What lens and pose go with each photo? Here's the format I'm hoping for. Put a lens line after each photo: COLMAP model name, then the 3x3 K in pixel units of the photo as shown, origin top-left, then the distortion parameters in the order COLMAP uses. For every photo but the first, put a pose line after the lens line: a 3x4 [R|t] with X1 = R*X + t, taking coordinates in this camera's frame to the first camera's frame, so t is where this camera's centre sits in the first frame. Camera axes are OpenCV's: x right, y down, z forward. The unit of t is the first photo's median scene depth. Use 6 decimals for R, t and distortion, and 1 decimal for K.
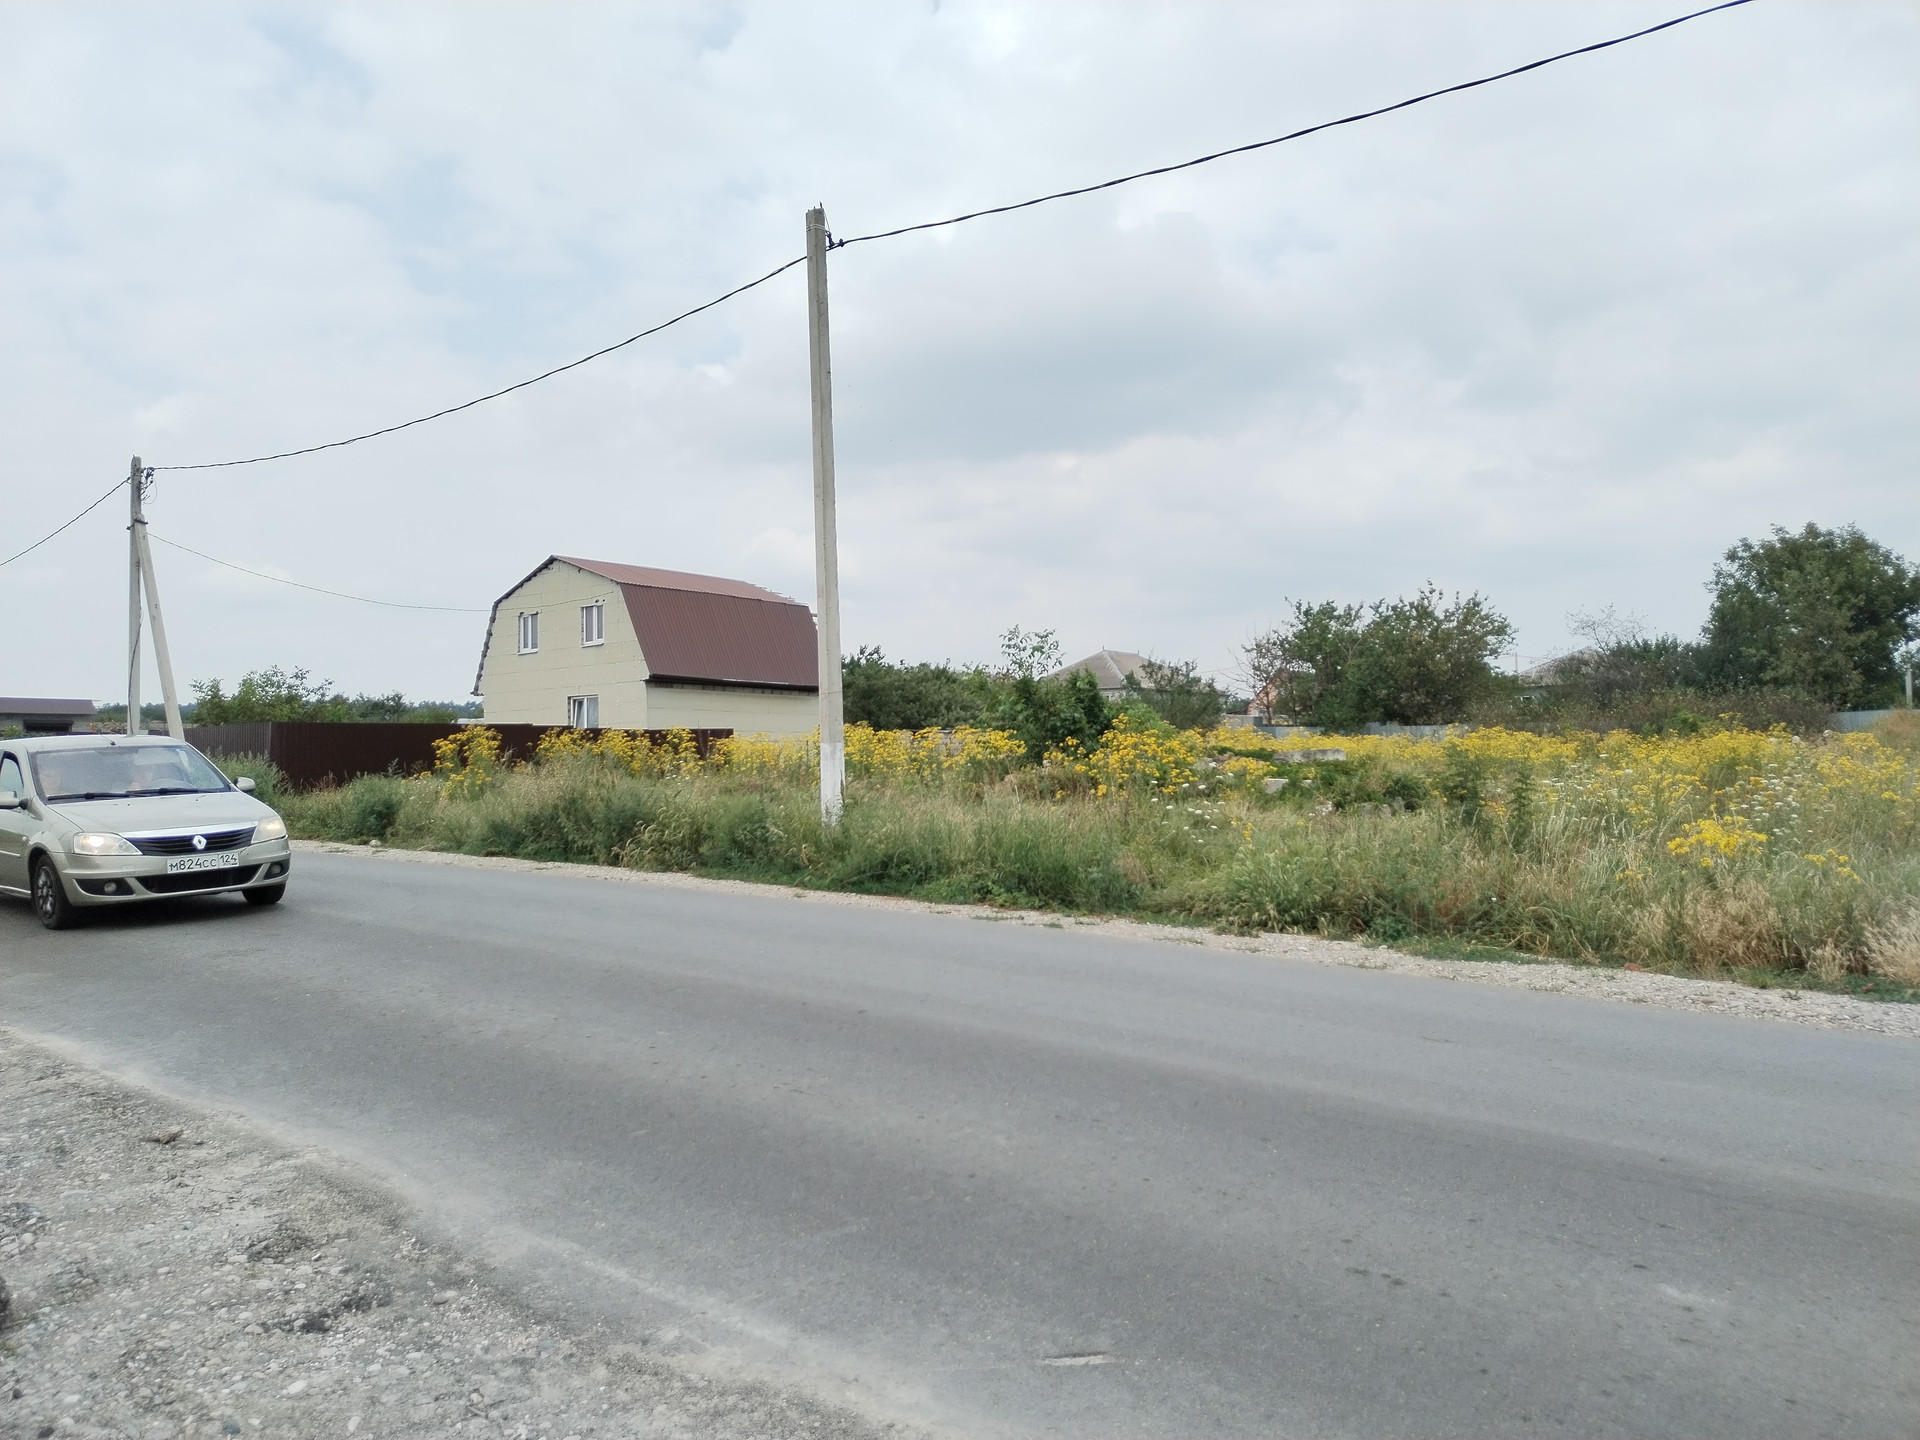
lens RADIAL K [[1424.9, 0, 955.1], [0, 1424.9, 693.7], [0, 0, 1]] dist [0.035597, -0.027629]
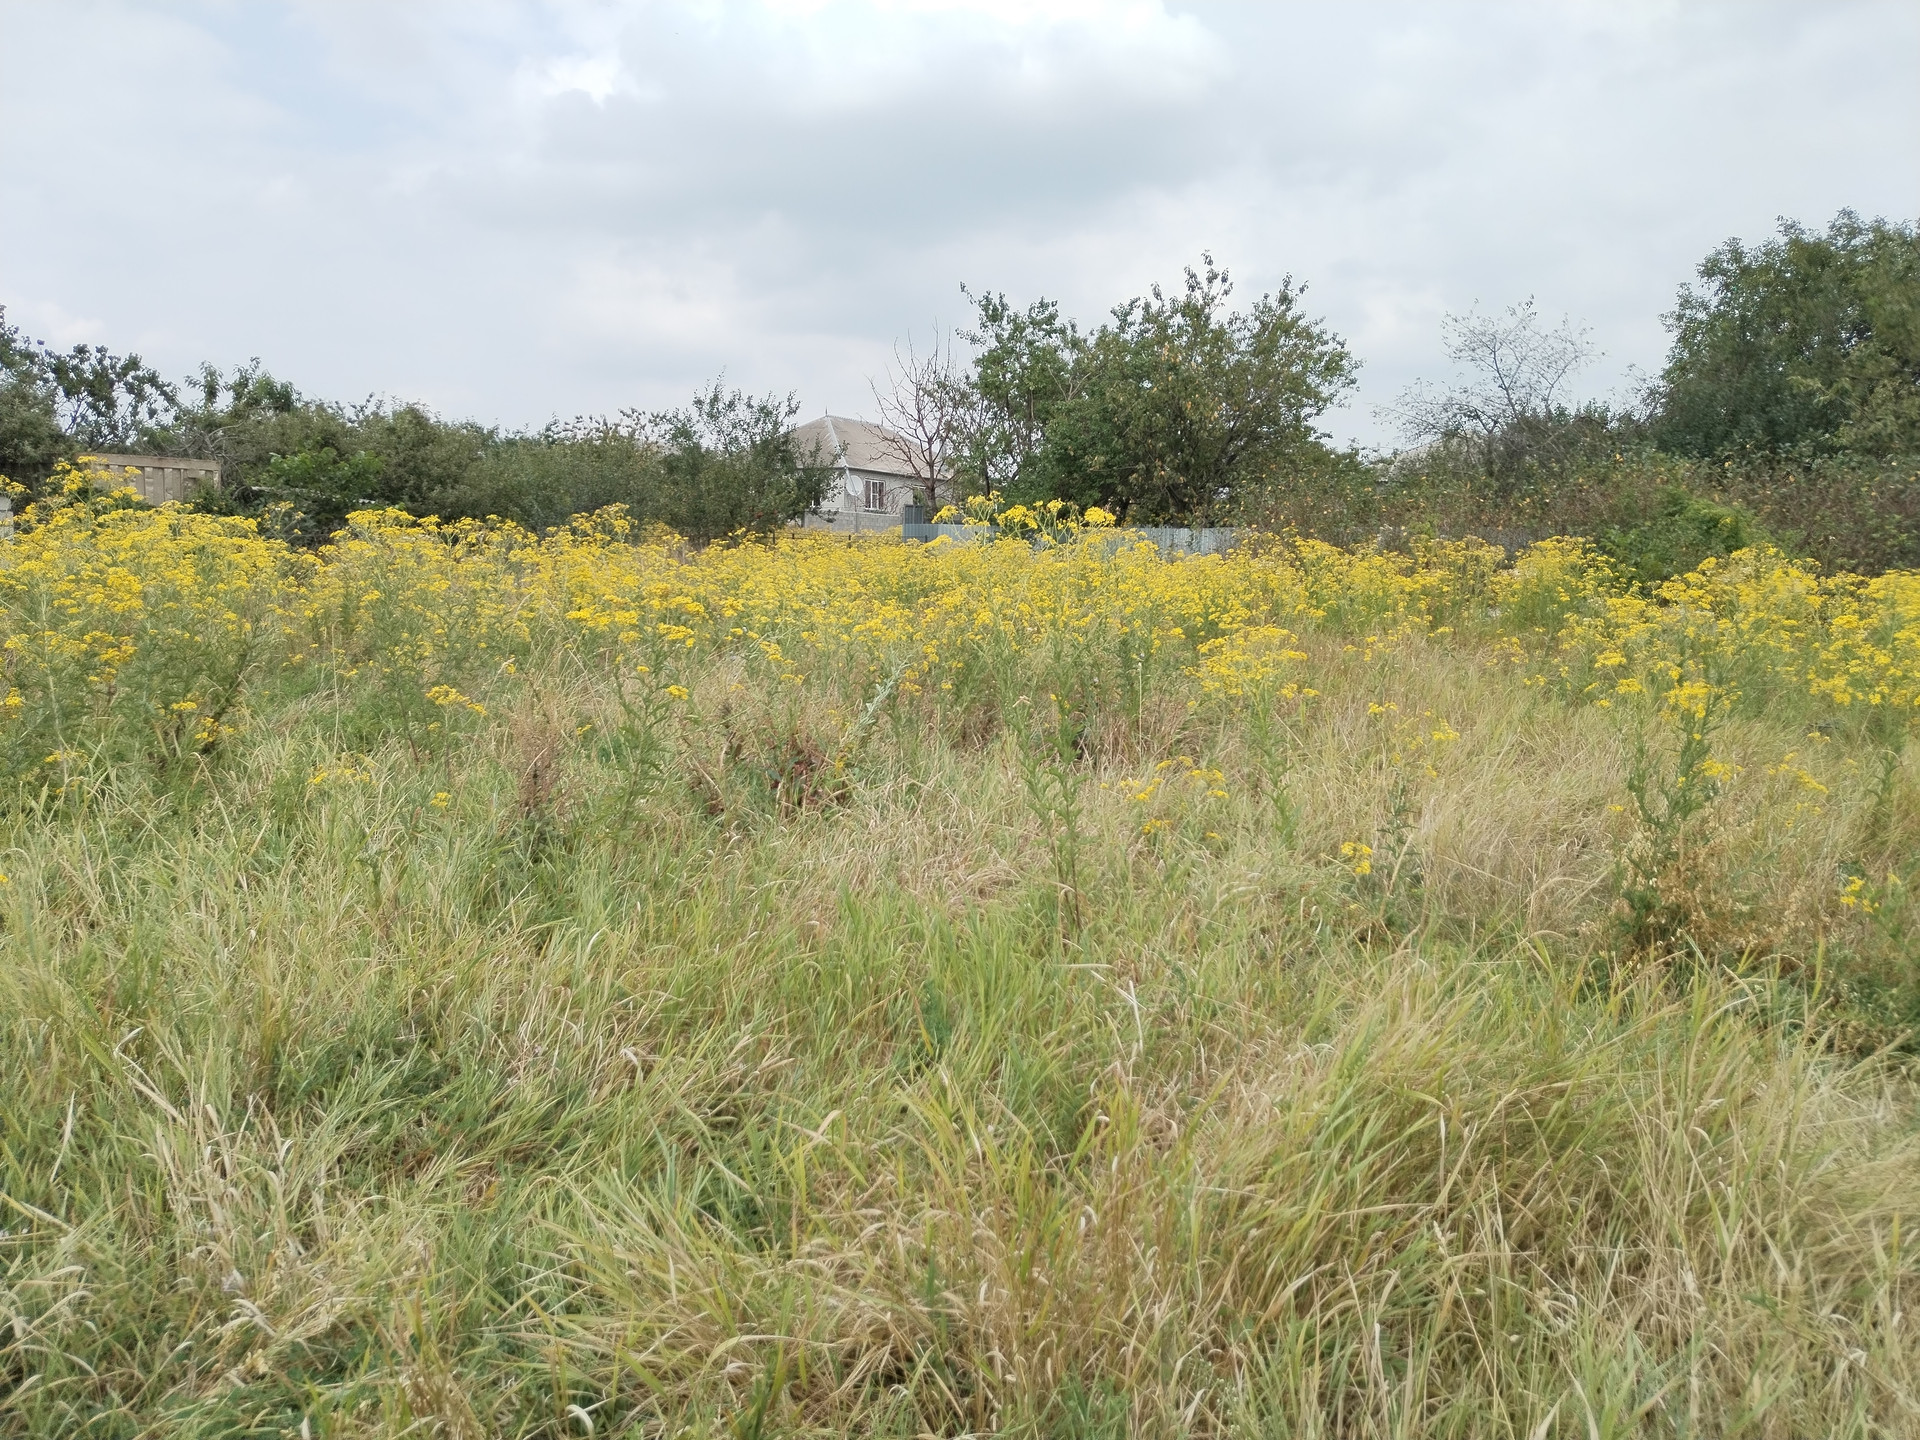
lens RADIAL K [[1424.9, 0, 997.6], [0, 1424.9, 734.5], [0, 0, 1]] dist [0.035597, -0.027629]
pose [[0.993806, 0.017384, 0.109758, 0.408704], [-0.035067, 0.986283, 0.161296, 0.029390], [-0.105448, -0.164146, 0.980784, 0.936760]]
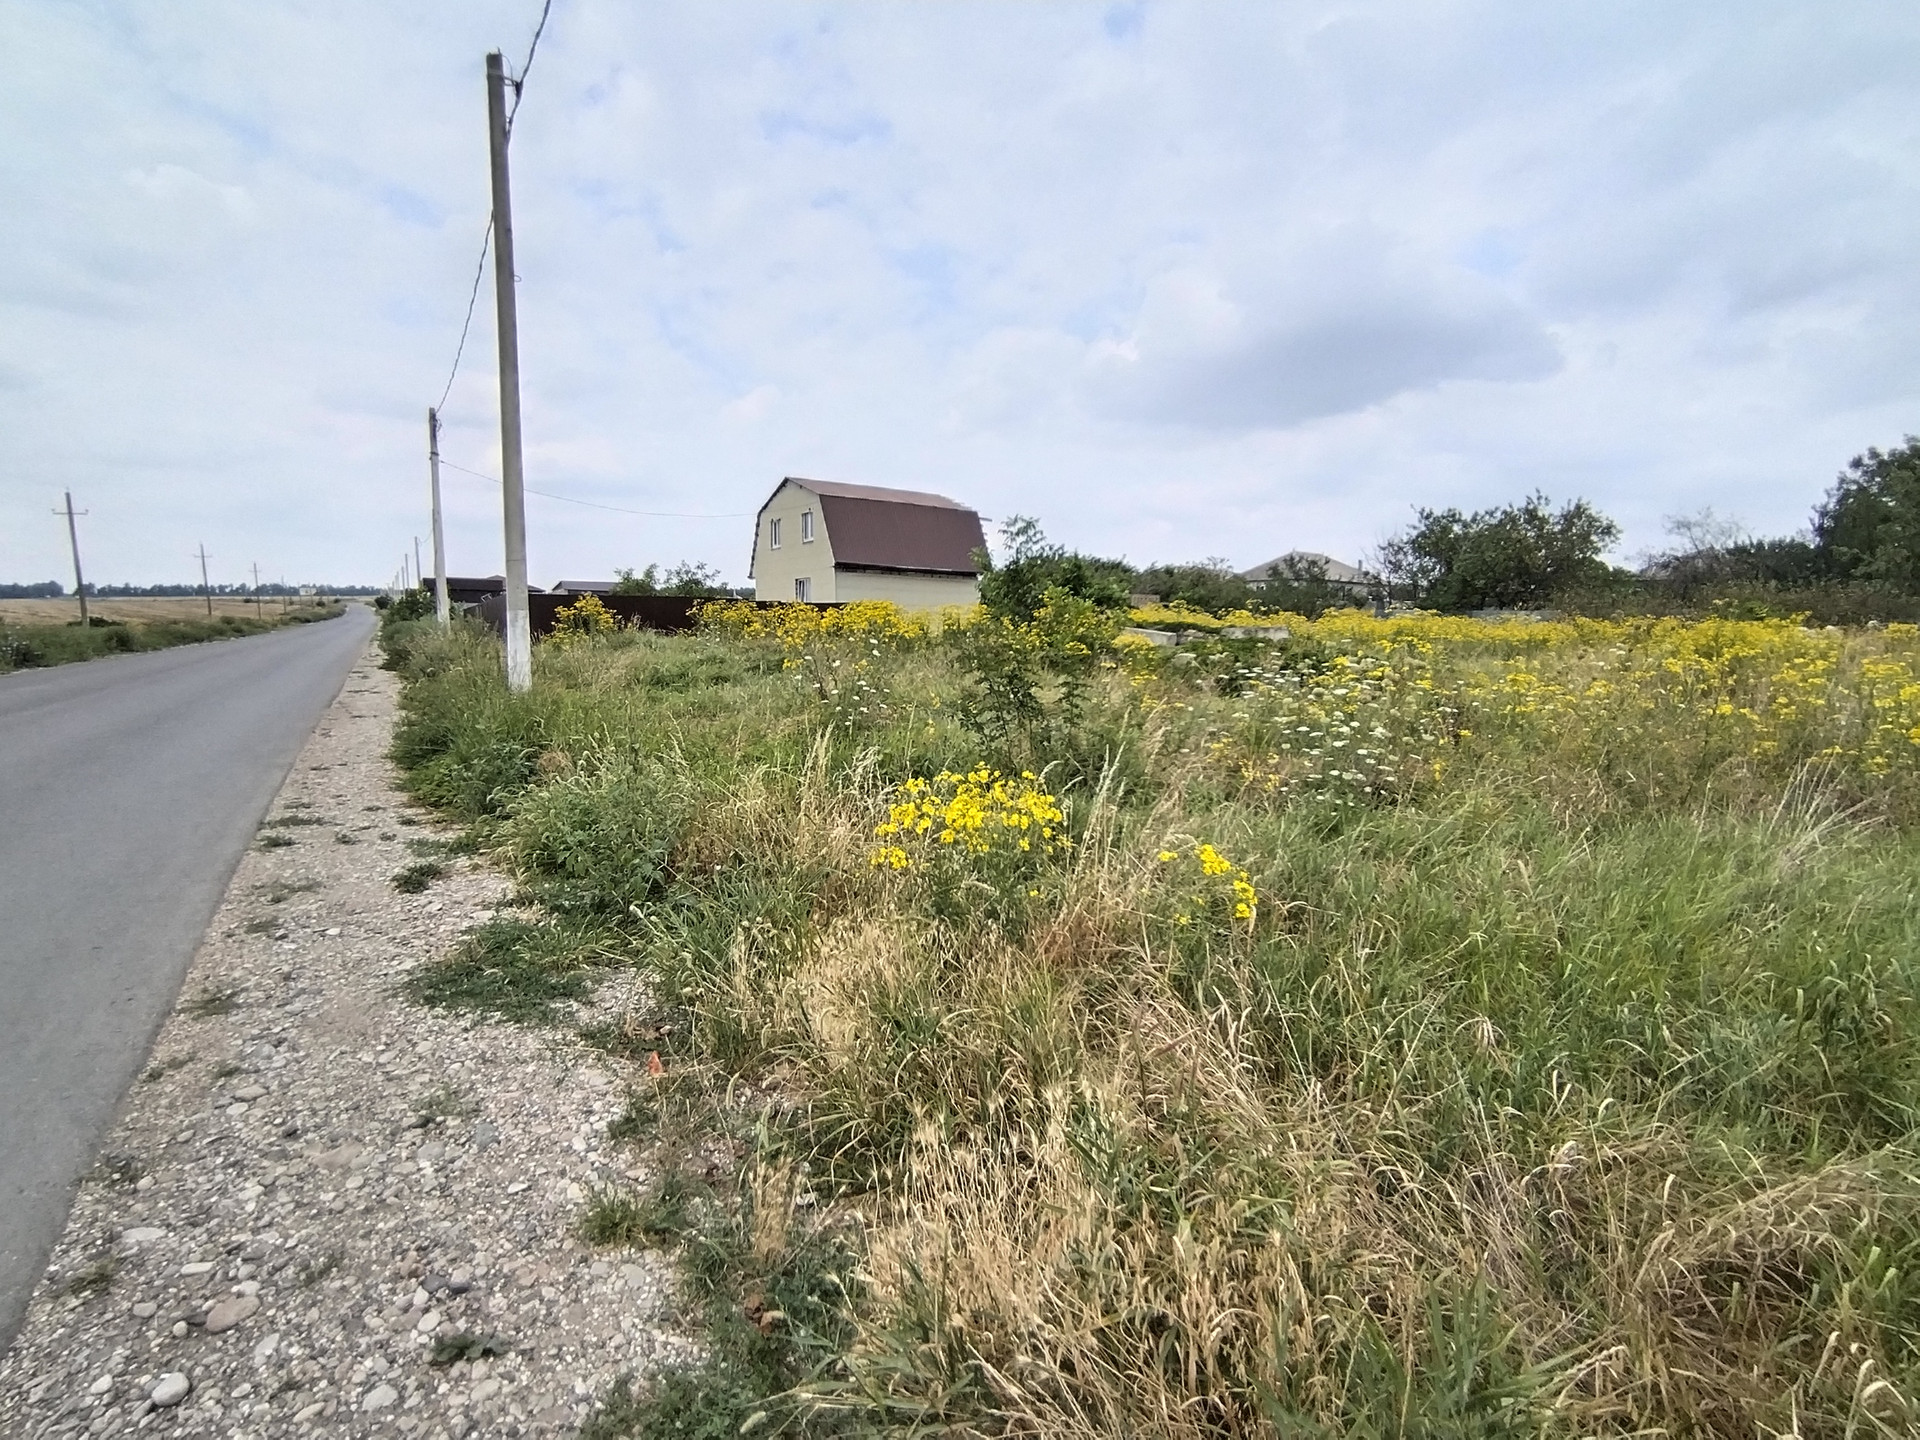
lens RADIAL K [[940.0, 0, 946.3], [0, 940.0, 725.8], [0, 0, 1]] dist [-0.017734, 0.003320]
pose [[0.955707, 0.051887, -0.289711, 0.202931], [-0.008080, 0.988592, 0.150401, 0.006459], [0.294209, -0.141398, 0.945223, 0.207150]]
